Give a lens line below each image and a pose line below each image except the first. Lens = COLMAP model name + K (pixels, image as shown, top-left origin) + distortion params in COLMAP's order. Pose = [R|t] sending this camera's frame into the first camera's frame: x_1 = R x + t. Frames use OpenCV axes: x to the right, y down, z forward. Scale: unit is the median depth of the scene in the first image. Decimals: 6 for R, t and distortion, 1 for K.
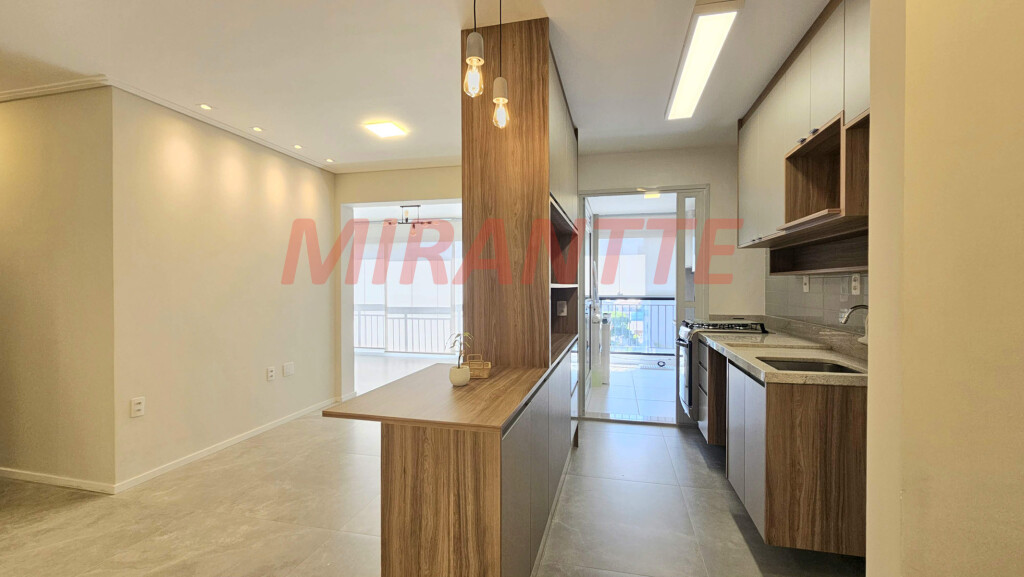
lens RADIAL K [[416.3, 0, 519.8], [0, 416.3, 289.1], [0, 0, 1]] dist [-0.005905, -0.000144]
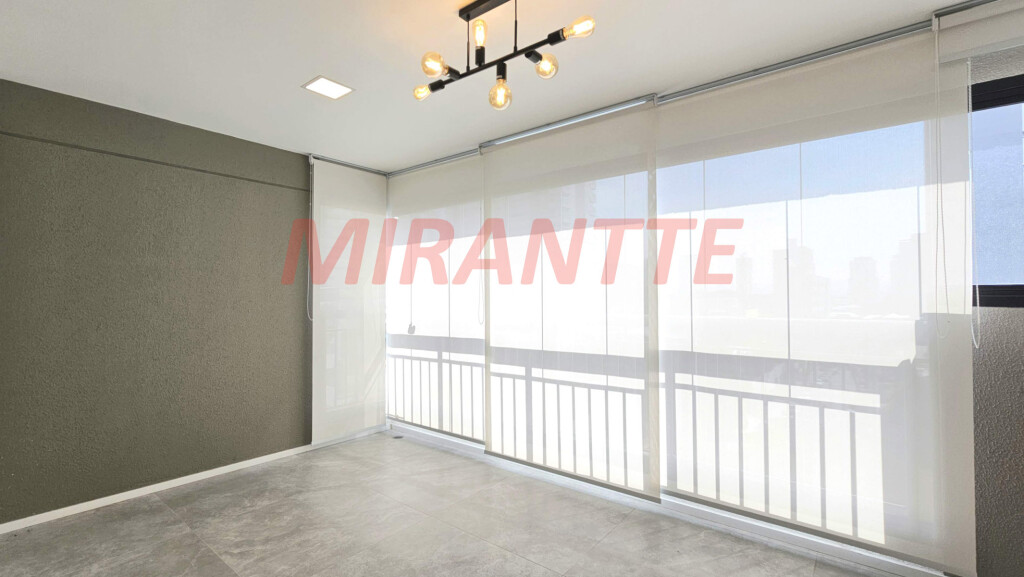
lens RADIAL K [[445.7, 0, 512.6], [0, 445.7, 291.2], [0, 0, 1]] dist [-0.005618, 0.000146]
pose [[0.903515, -0.009058, -0.428461, -0.363255], [0.001110, 0.999823, -0.018796, -0.015374], [0.428555, 0.016507, 0.903365, 2.117469]]
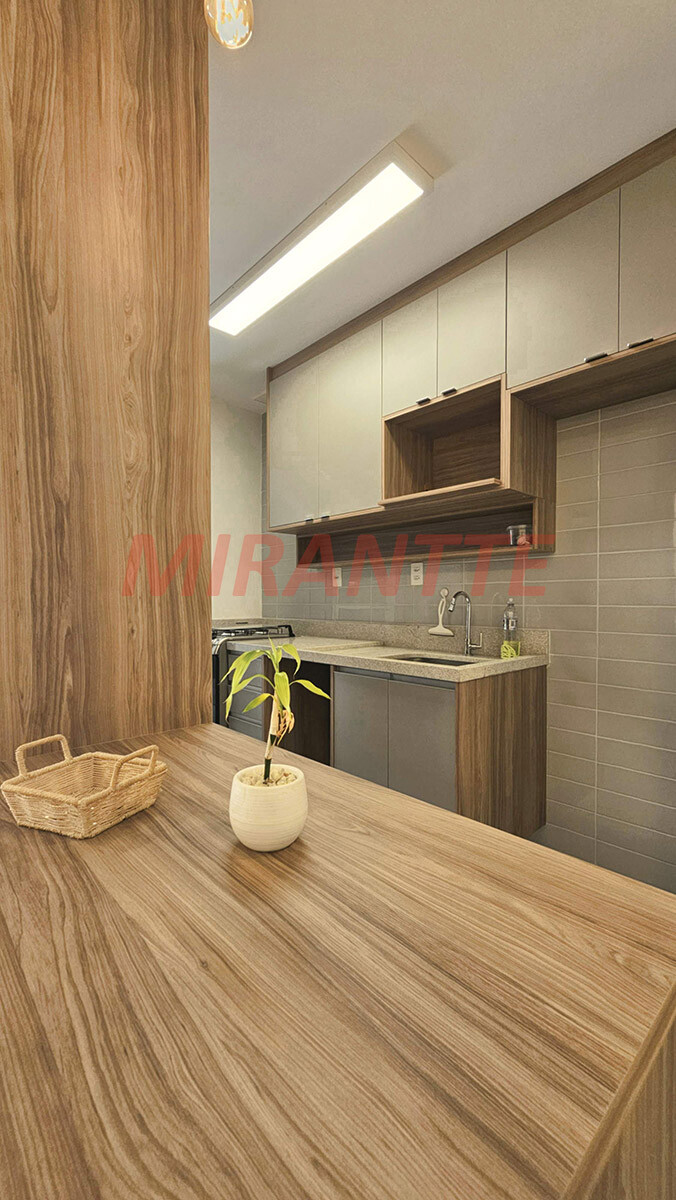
lens RADIAL K [[490.2, 0, 335.9], [0, 490.2, 608.5], [0, 0, 1]] dist [-0.001423, -0.000109]
pose [[0.561437, -0.013360, 0.827411, -0.245996], [0.007789, 0.999911, 0.010860, 0.055386], [-0.827483, 0.000348, 0.561491, 0.522810]]
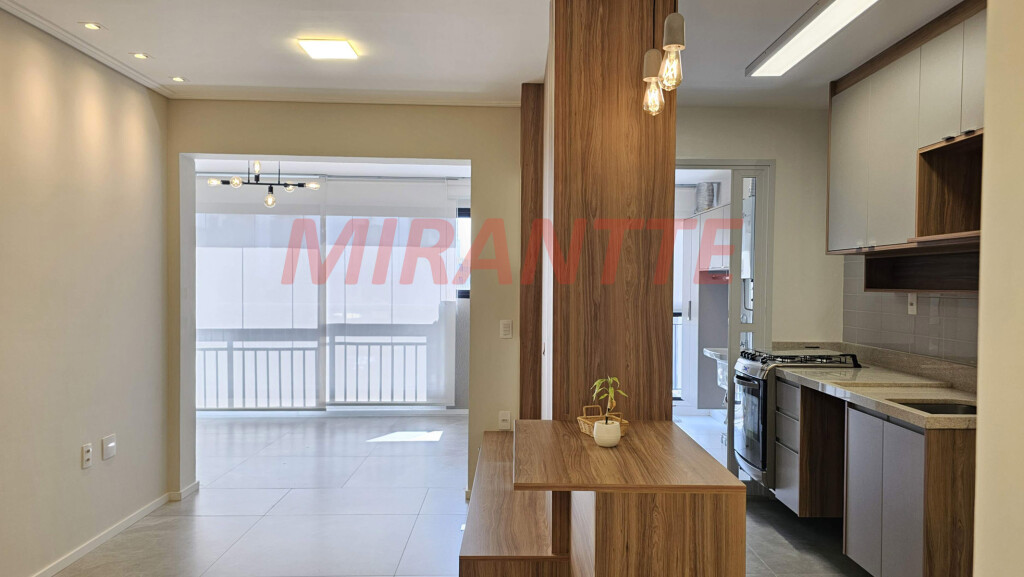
lens RADIAL K [[723.8, 0, 533.3], [0, 723.8, 299.6], [0, 0, 1]] dist [0.072523, -0.086769]
pose [[0.967448, 0.004061, 0.253036, -0.449142], [-0.007607, 0.999886, 0.013038, -0.043193], [-0.252954, -0.014539, 0.967369, -0.197757]]
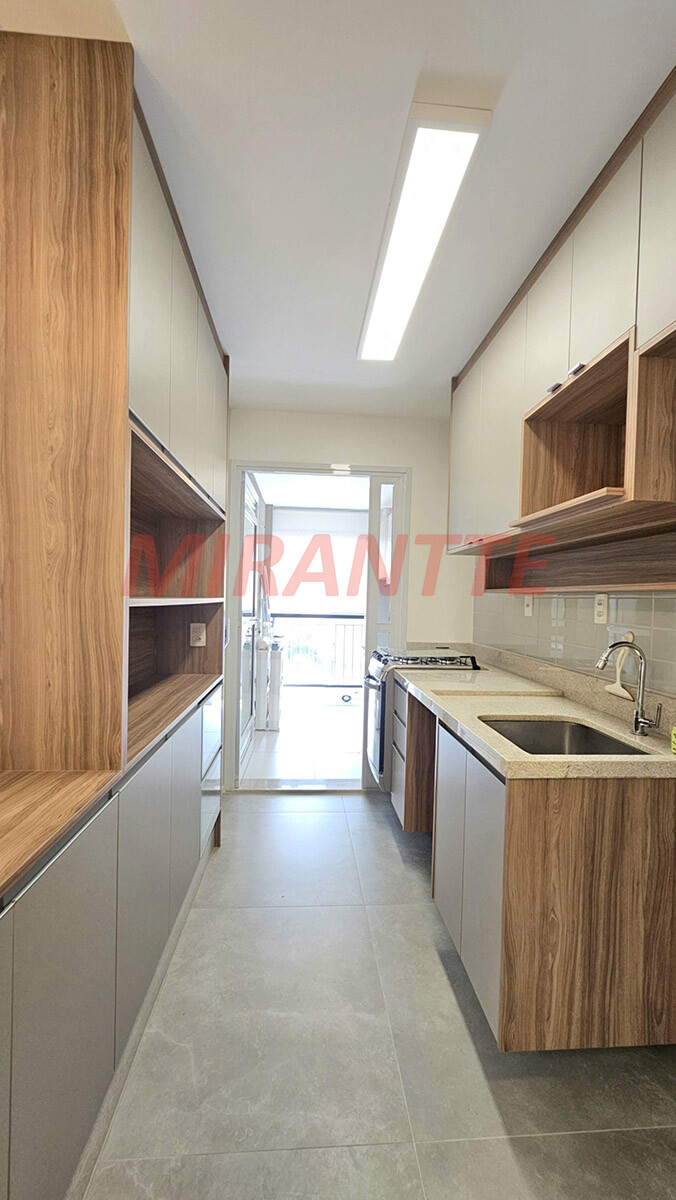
lens RADIAL K [[487.9, 0, 337.1], [0, 487.9, 608.5], [0, 0, 1]] dist [-0.005905, -0.000144]
pose [[0.954833, 0.018170, 0.296586, 0.122297], [-0.023062, 0.999649, 0.013003, -0.013237], [-0.296246, -0.019255, 0.954918, 0.331123]]
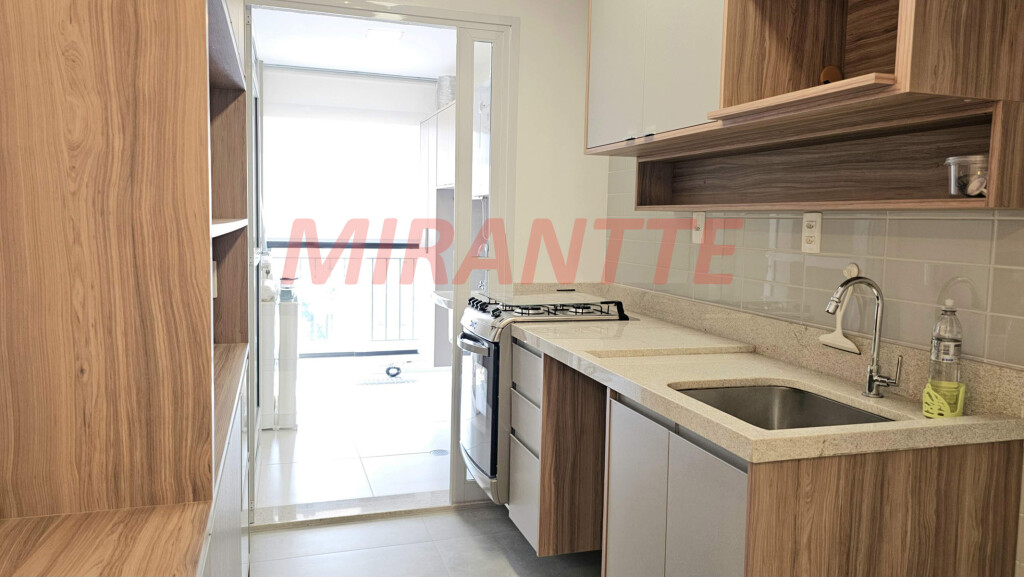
lens RADIAL K [[750.9, 0, 524.5], [0, 750.9, 279.8], [0, 0, 1]] dist [0.077101, -0.090496]
pose [[0.853366, -0.021588, 0.520866, -0.018503], [-0.018991, 0.997192, 0.072443, -0.016049], [-0.520967, -0.071712, 0.850559, 0.360221]]
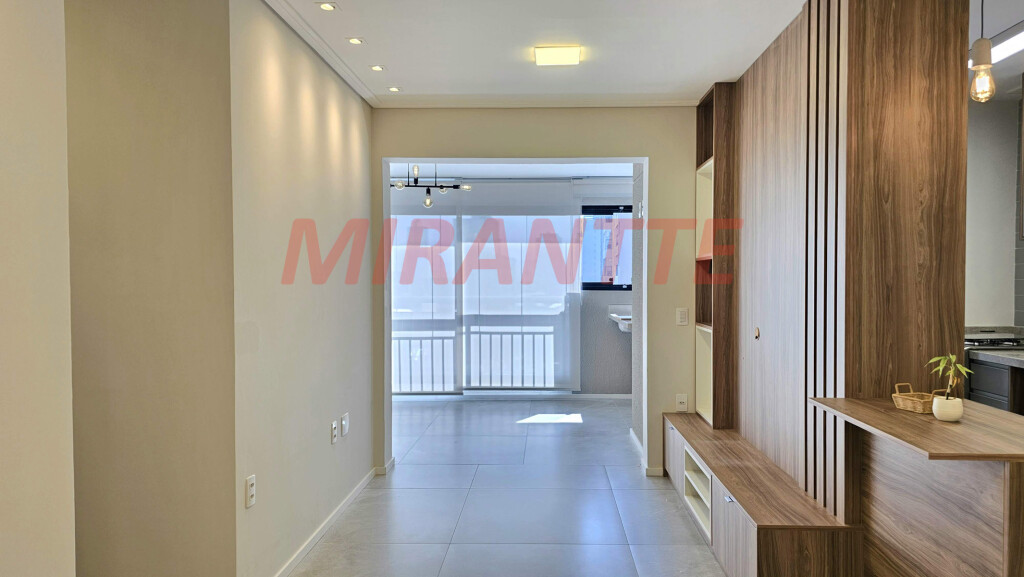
lens RADIAL K [[679.0, 0, 531.0], [0, 679.0, 297.9], [0, 0, 1]] dist [0.067603, -0.068903]
pose [[0.980613, -0.006894, 0.195833, -0.865100], [0.003375, 0.999827, 0.018297, -0.025512], [-0.195925, -0.017282, 0.980467, -0.108509]]
